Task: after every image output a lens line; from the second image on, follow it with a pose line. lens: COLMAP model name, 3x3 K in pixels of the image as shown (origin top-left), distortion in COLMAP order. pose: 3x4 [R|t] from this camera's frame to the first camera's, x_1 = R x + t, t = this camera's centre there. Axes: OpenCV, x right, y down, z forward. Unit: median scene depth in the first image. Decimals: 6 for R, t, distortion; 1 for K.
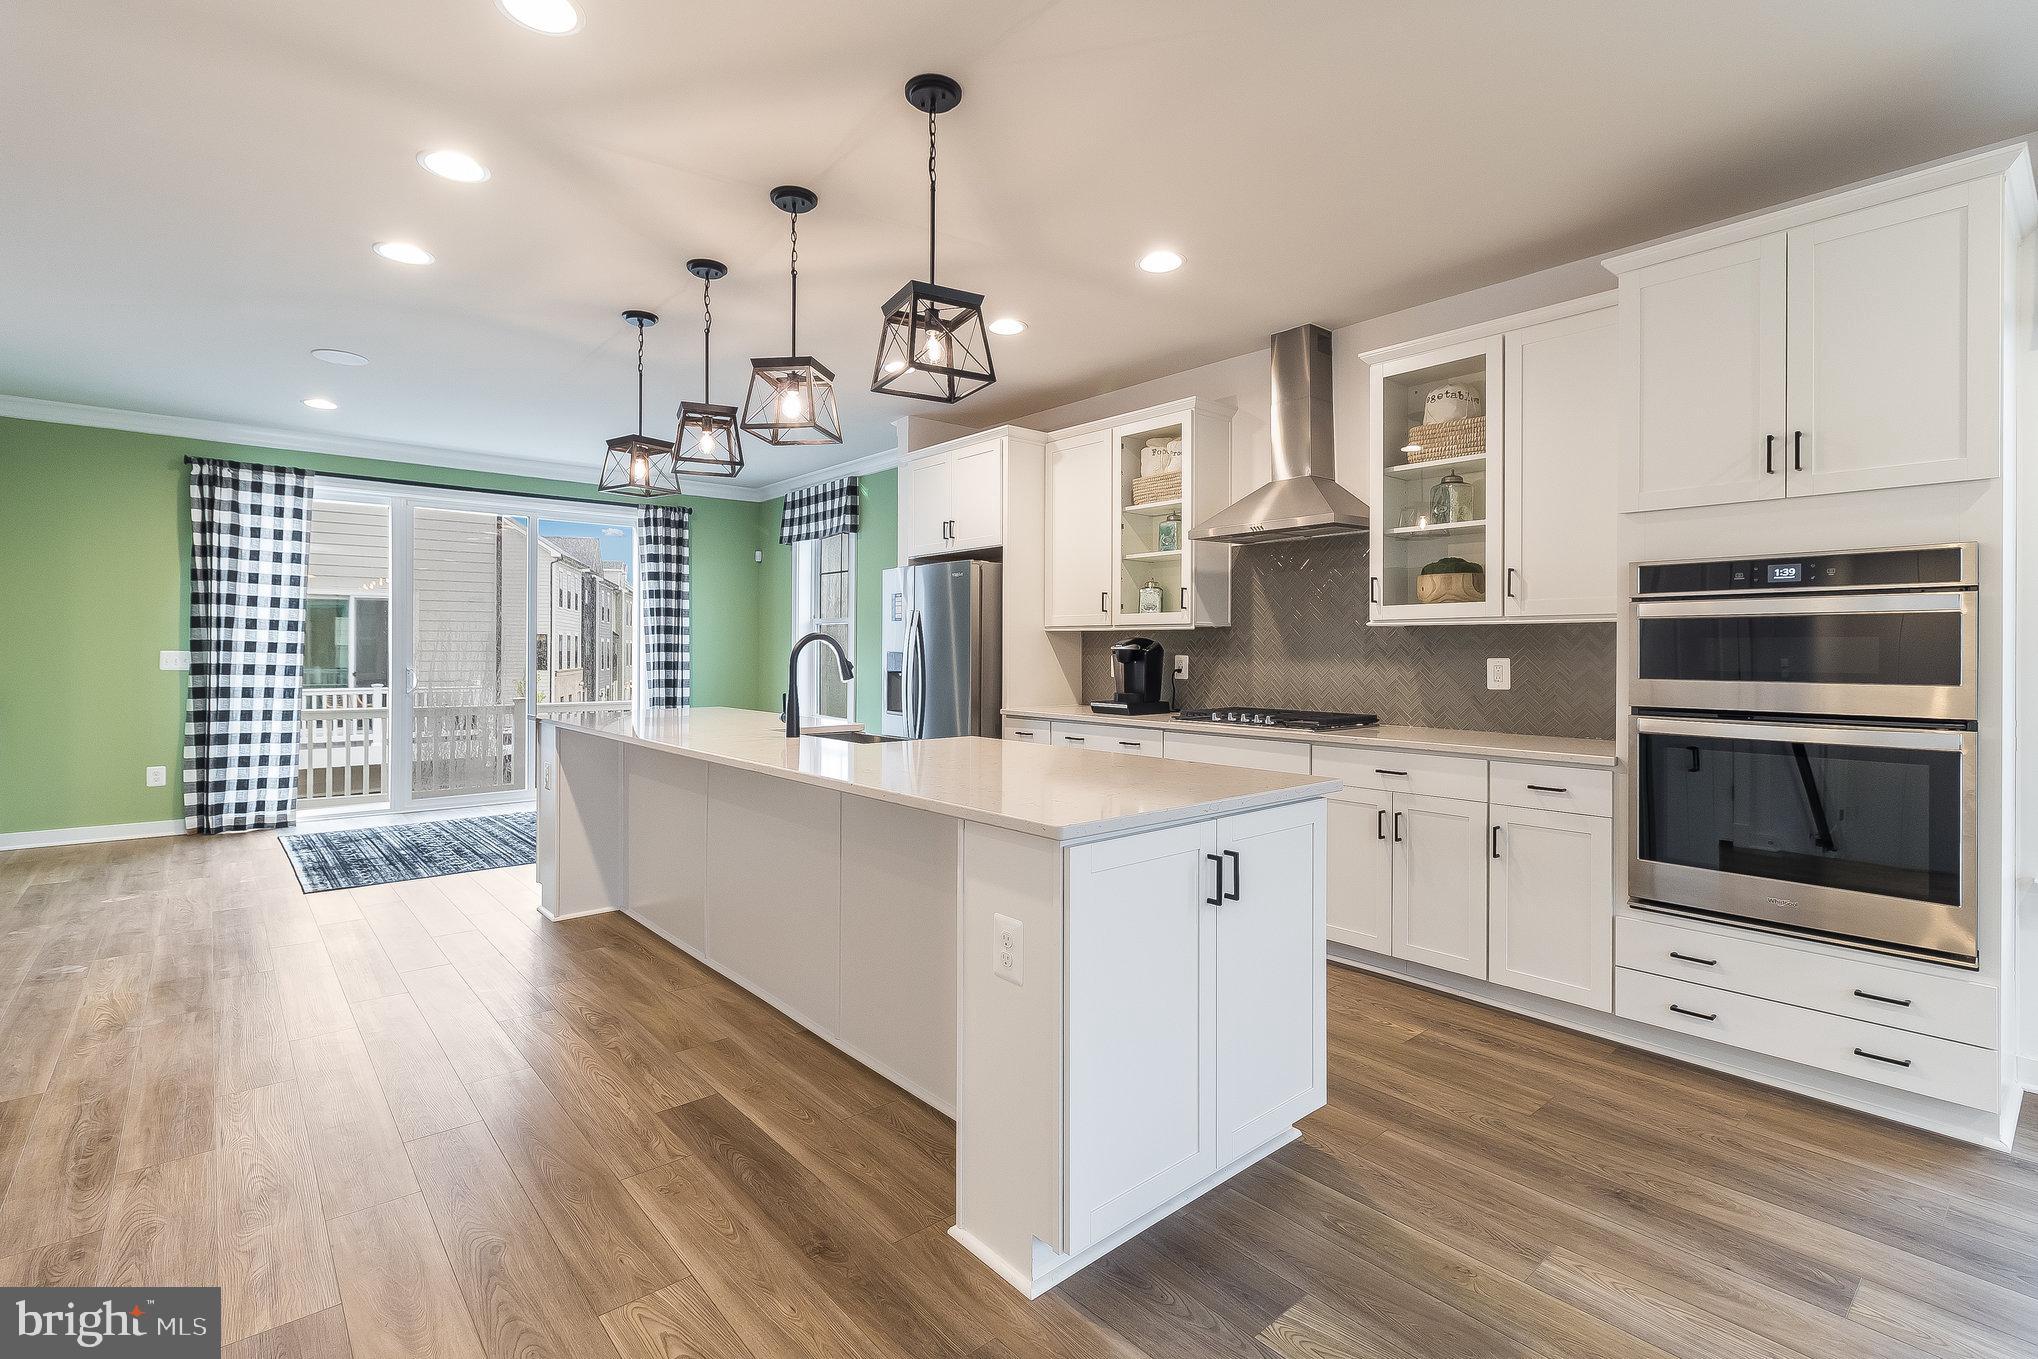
lens RADIAL K [[942.0, 0, 1004.4], [0, 942.0, 647.8], [0, 0, 1]] dist [0.001119, 0.001943]
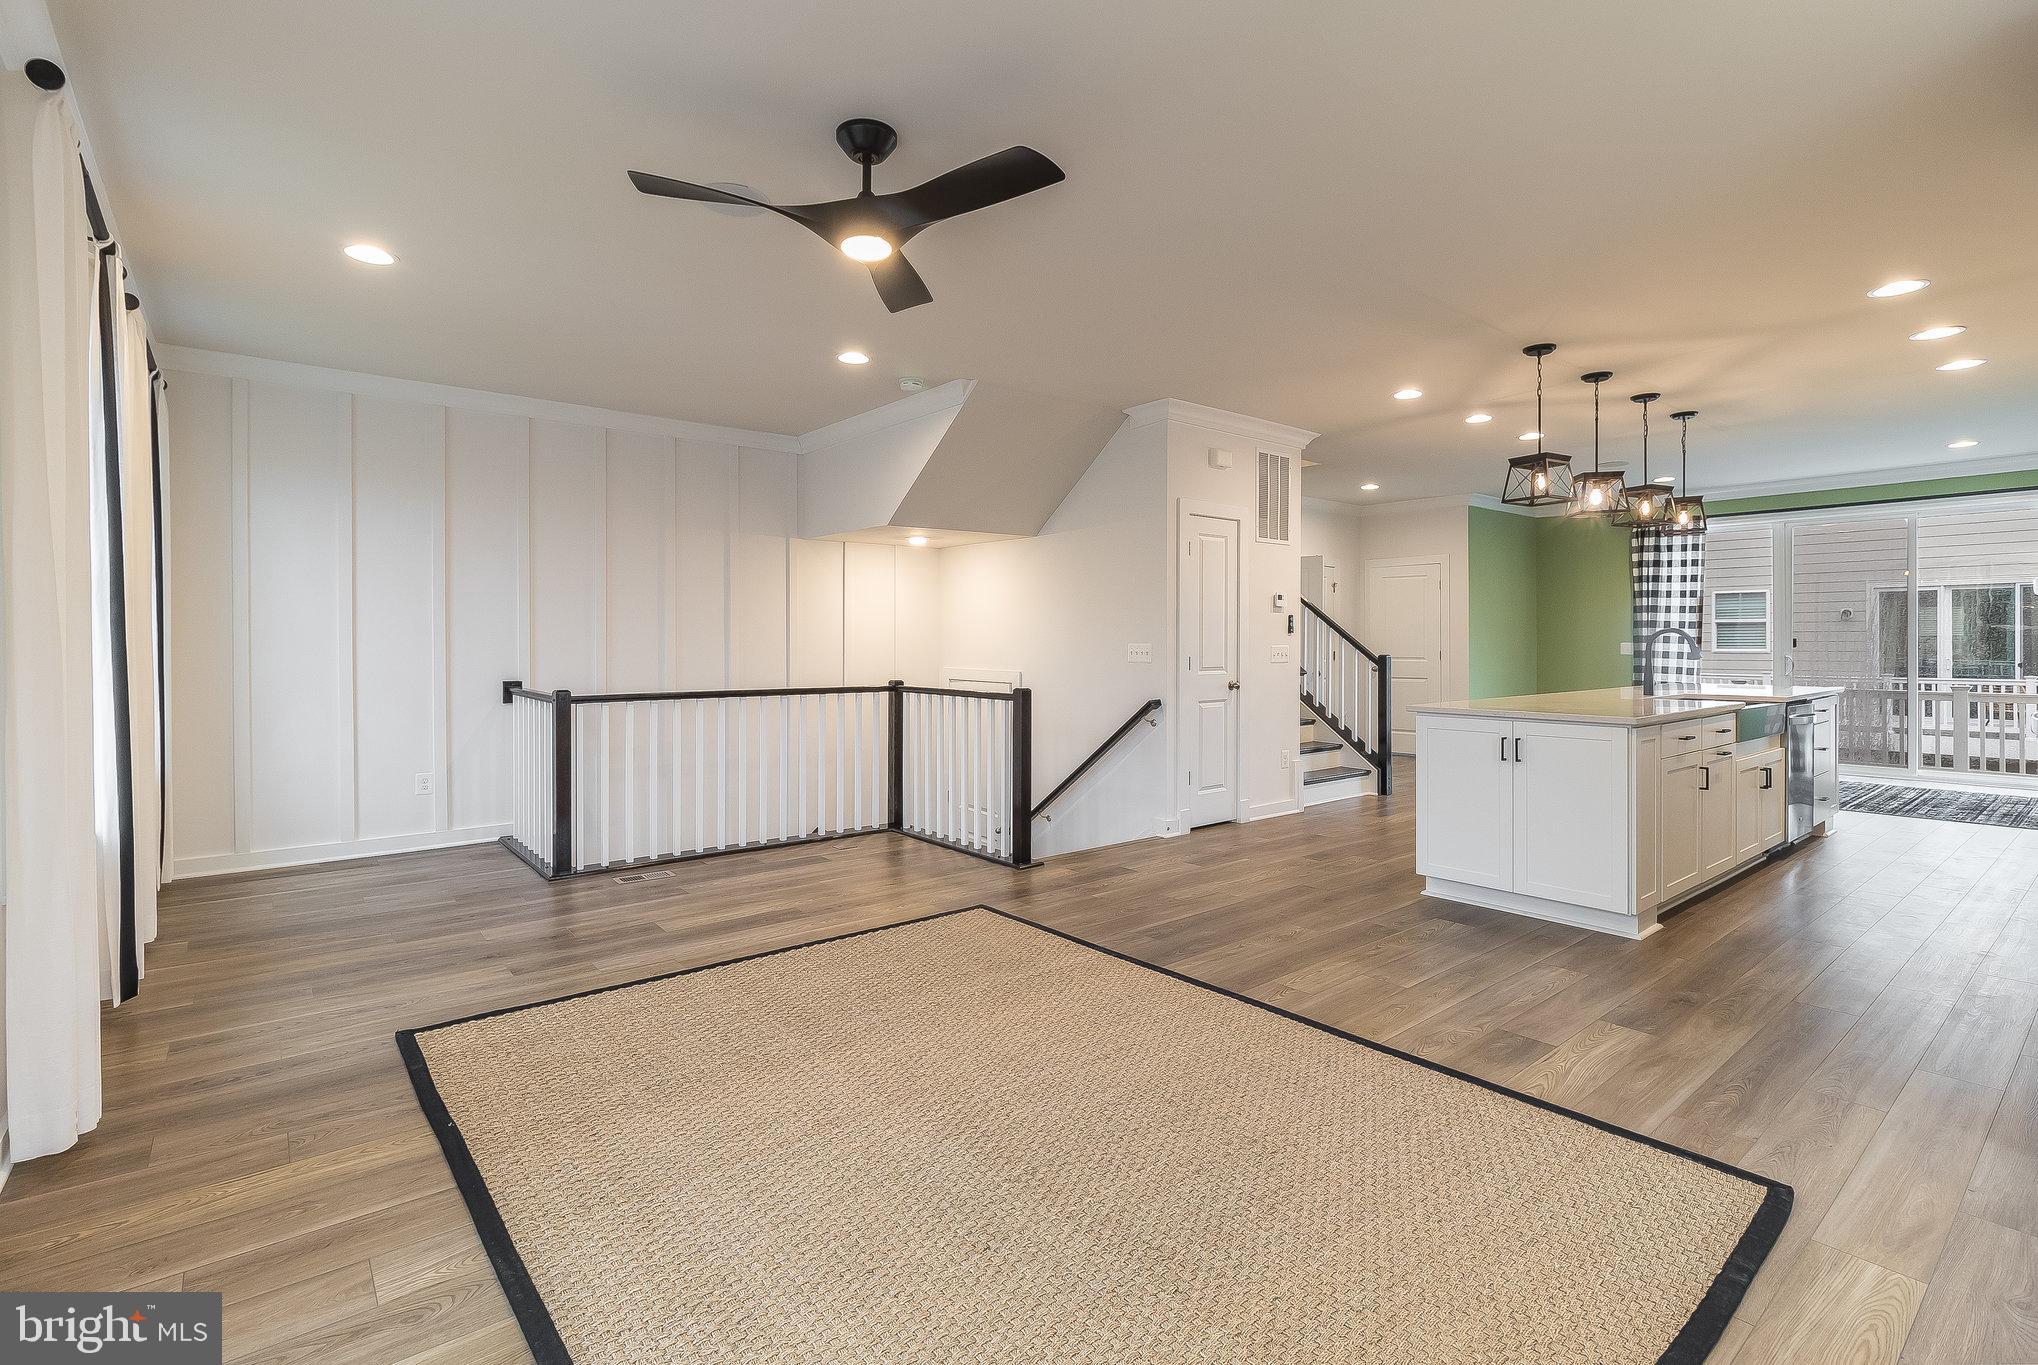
lens RADIAL K [[942.0, 0, 1016.3], [0, 942.0, 639.6], [0, 0, 1]] dist [0.001119, 0.001943]
pose [[-0.022070, -0.006350, -0.999736, 0.838170], [0.005359, 0.999965, -0.006470, 0.003845], [0.999742, -0.005501, -0.022035, -0.010391]]
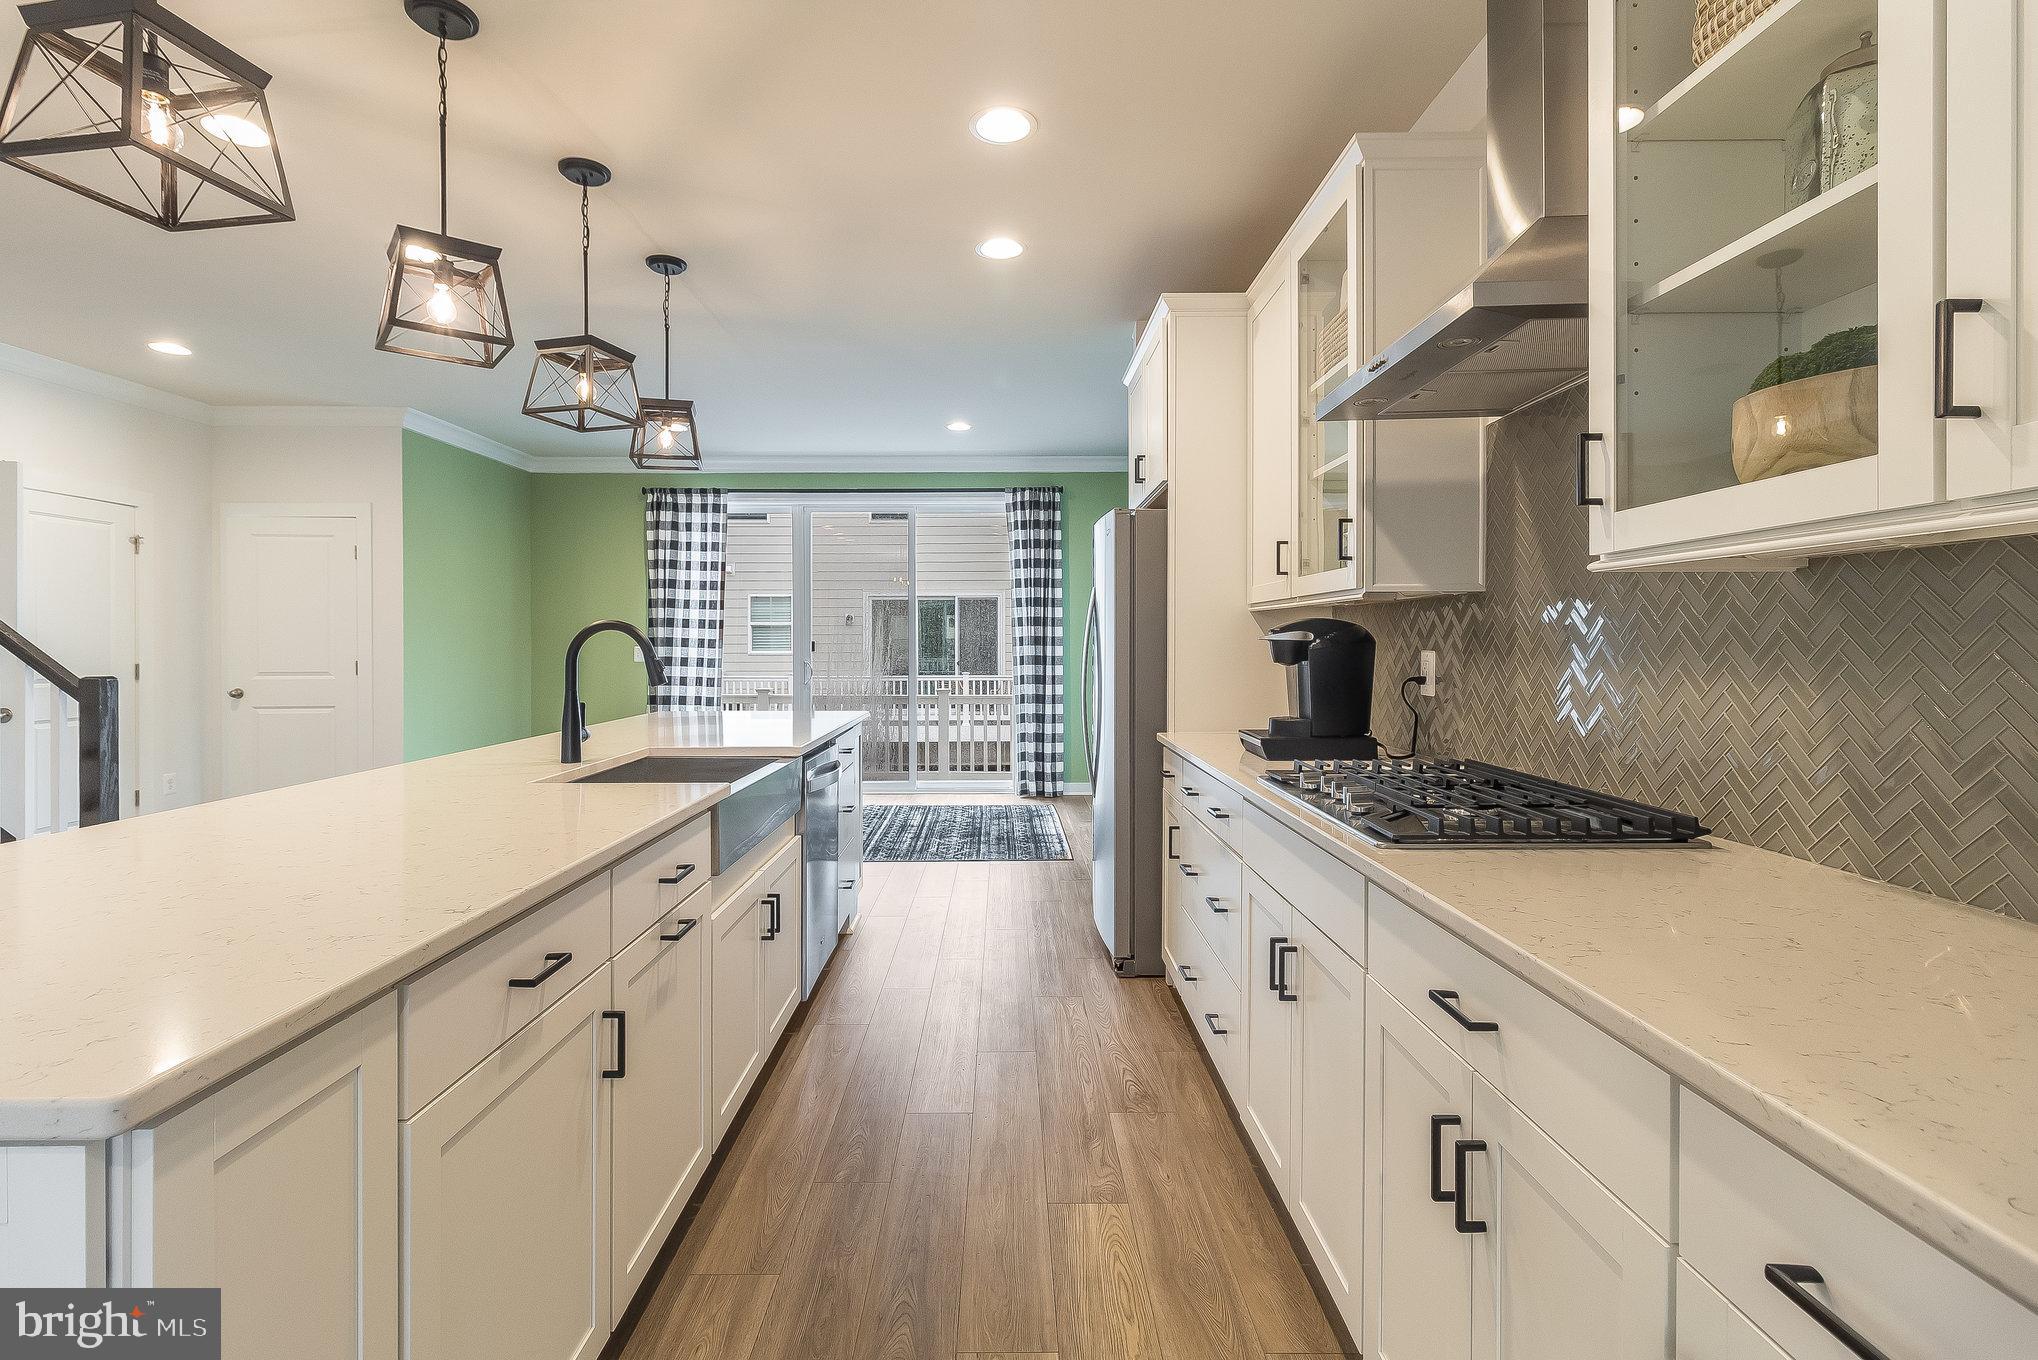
lens RADIAL K [[942.0, 0, 1000.3], [0, 942.0, 644.1], [0, 0, 1]] dist [0.001119, 0.001943]
pose [[0.761027, -0.004296, -0.648706, 0.312366], [0.007405, 0.999970, 0.002064, 0.001639], [0.648678, -0.006374, 0.761036, 0.403004]]
